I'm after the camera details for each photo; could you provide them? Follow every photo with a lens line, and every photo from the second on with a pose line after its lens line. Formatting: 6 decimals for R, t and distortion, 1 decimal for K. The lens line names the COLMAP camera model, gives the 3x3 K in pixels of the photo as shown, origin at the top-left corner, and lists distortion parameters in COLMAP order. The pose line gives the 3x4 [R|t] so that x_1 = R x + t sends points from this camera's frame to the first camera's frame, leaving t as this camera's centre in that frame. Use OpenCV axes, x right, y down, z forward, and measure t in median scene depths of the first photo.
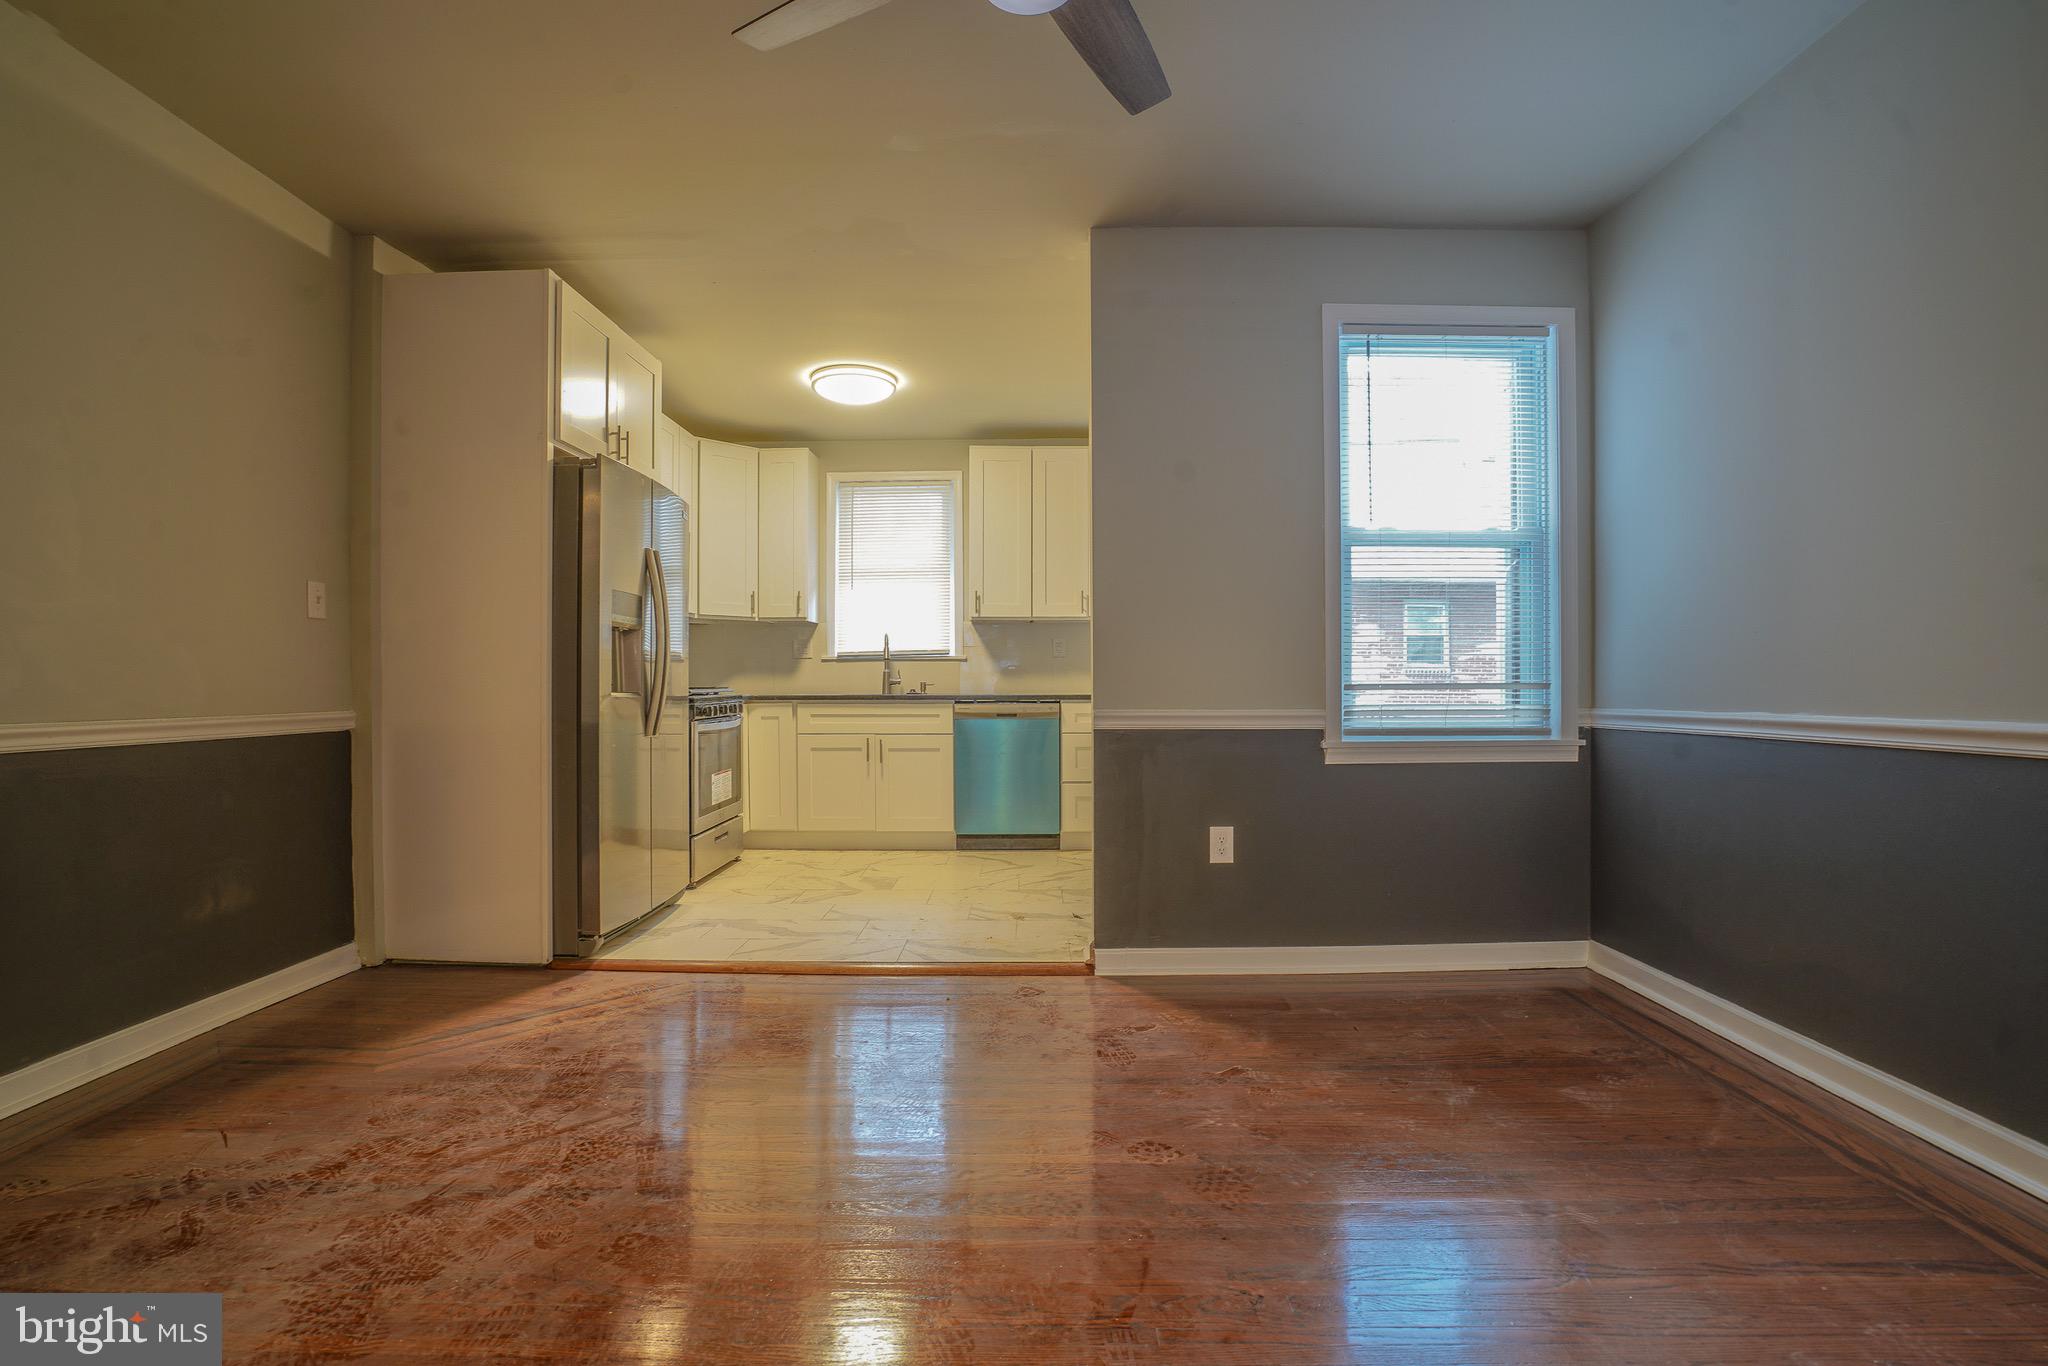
lens RADIAL K [[952.8, 0, 1013.0], [0, 952.8, 684.7], [0, 0, 1]] dist [-0.063396, 0.025900]
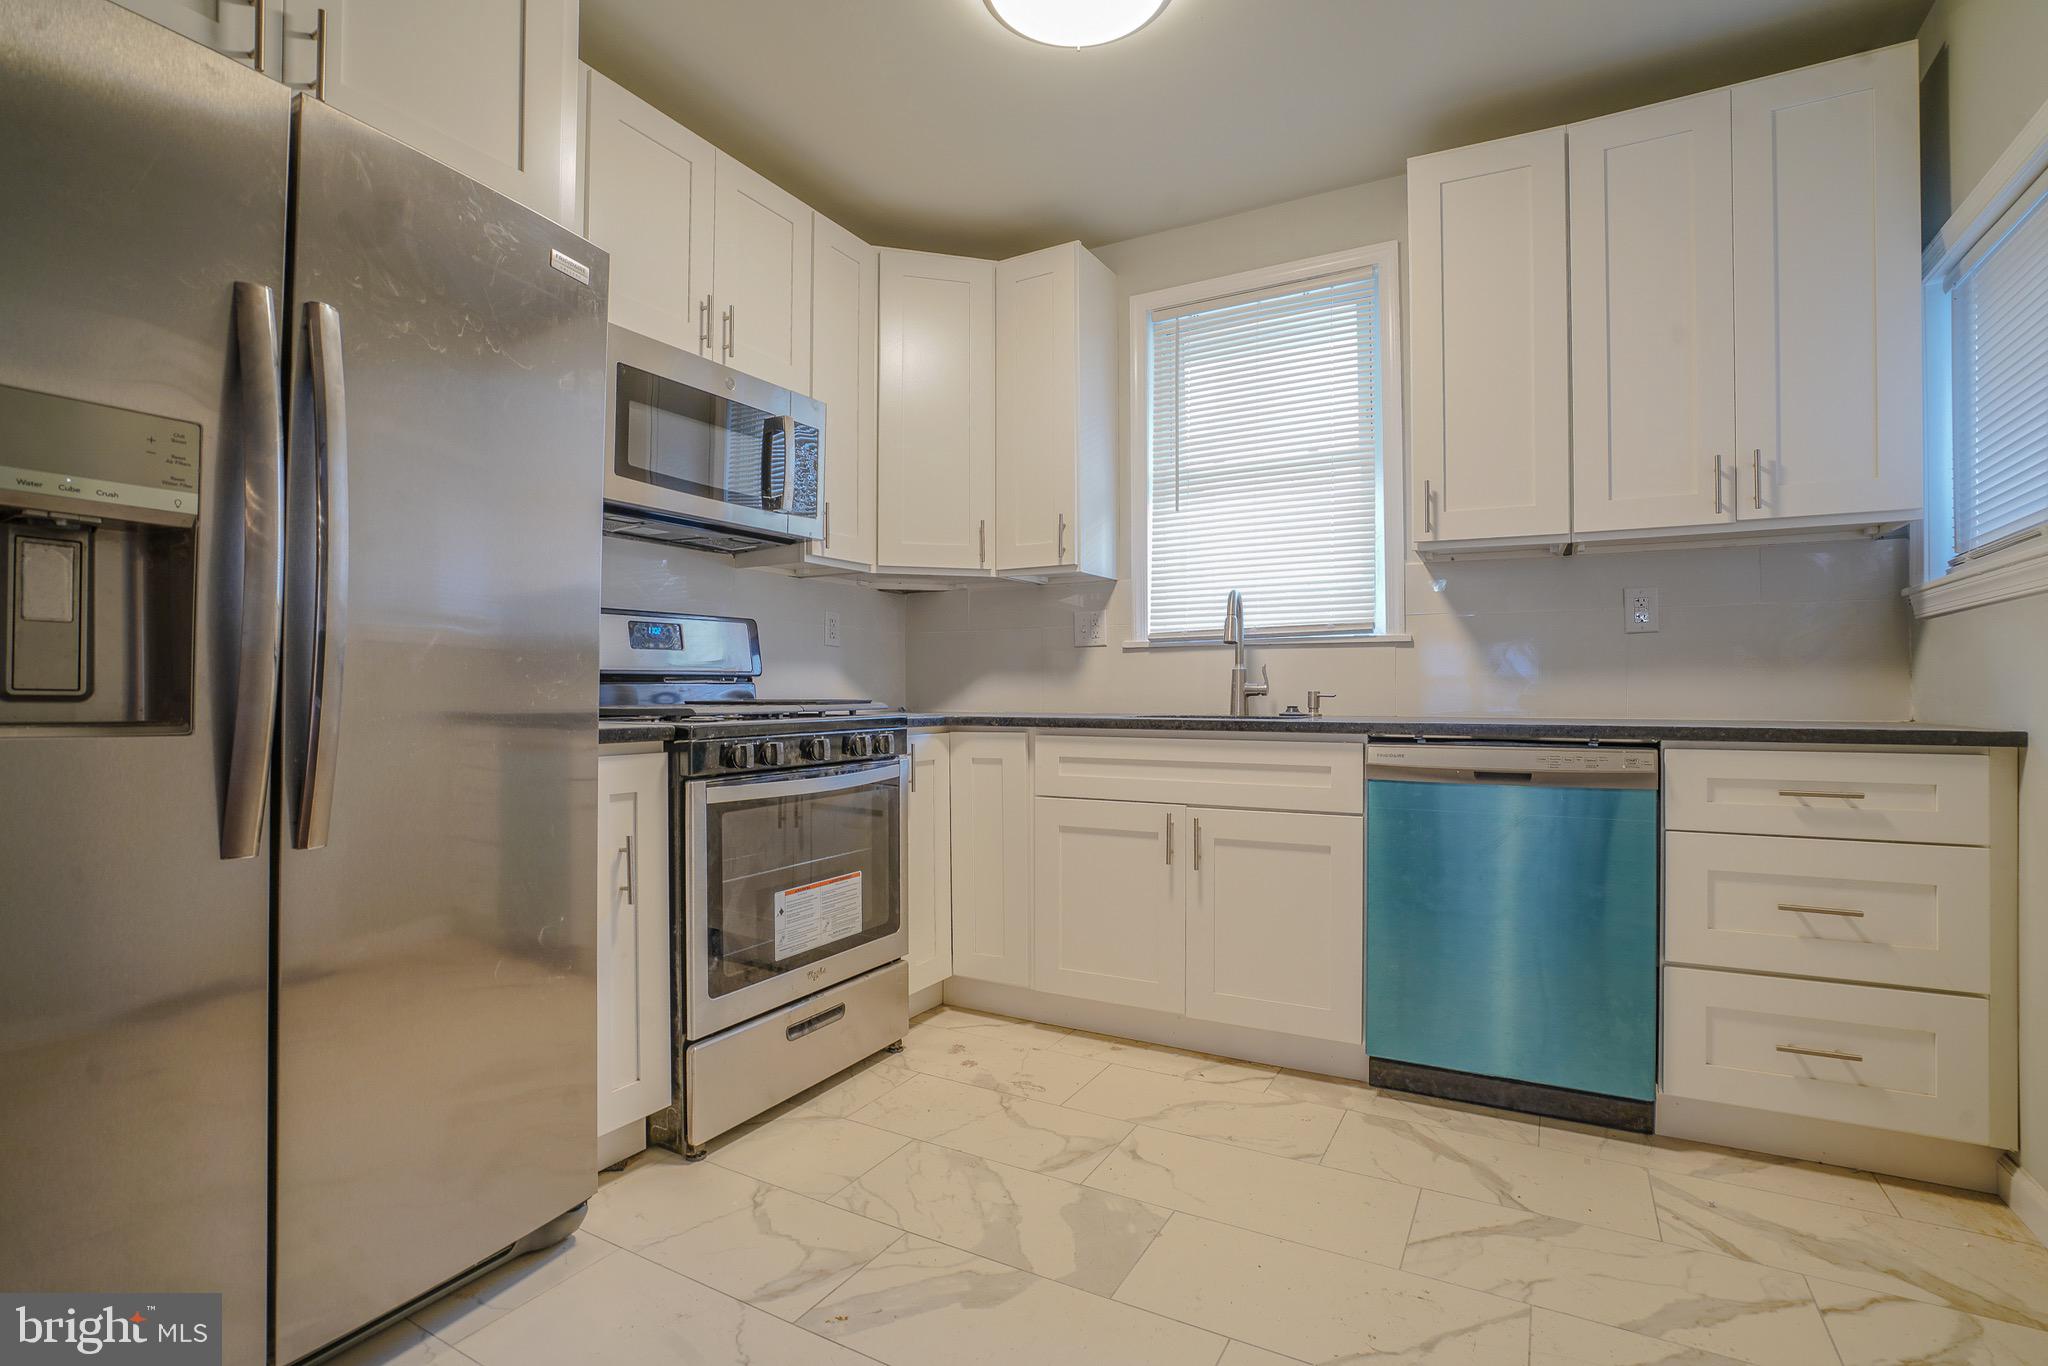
lens RADIAL K [[962.2, 0, 1010.7], [0, 962.2, 686.2], [0, 0, 1]] dist [-0.062419, 0.025001]
pose [[0.876393, 0.000798, -0.481595, 0.003018], [-0.003914, 0.999977, -0.005465, -0.002178], [0.481580, 0.006675, 0.876377, 0.557426]]
